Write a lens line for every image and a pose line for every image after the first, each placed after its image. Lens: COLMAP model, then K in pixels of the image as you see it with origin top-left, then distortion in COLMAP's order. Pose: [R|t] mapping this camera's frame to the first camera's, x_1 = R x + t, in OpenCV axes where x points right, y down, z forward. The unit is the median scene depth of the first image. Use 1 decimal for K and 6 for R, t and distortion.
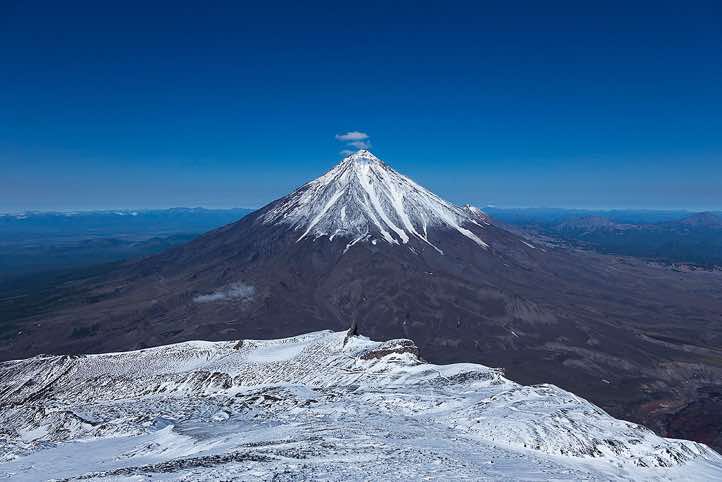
lens RADIAL K [[477.8, 0, 361.0], [0, 477.8, 241.0], [0, 0, 1]] dist [0.008174, -0.000435]
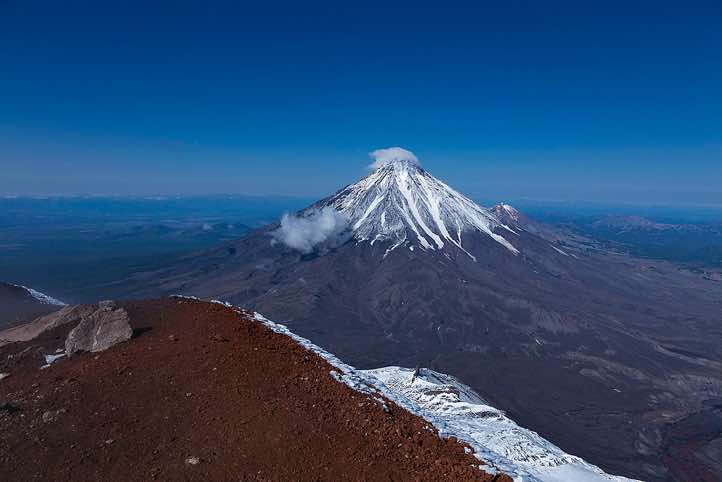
lens RADIAL K [[483.0, 0, 361.0], [0, 483.0, 241.0], [0, 0, 1]] dist [0.012287, 0.000296]
pose [[0.997595, 0.029019, -0.062938, -0.019624], [-0.026803, 0.999001, 0.035771, -0.052528], [0.063913, -0.033998, 0.997376, -0.106179]]
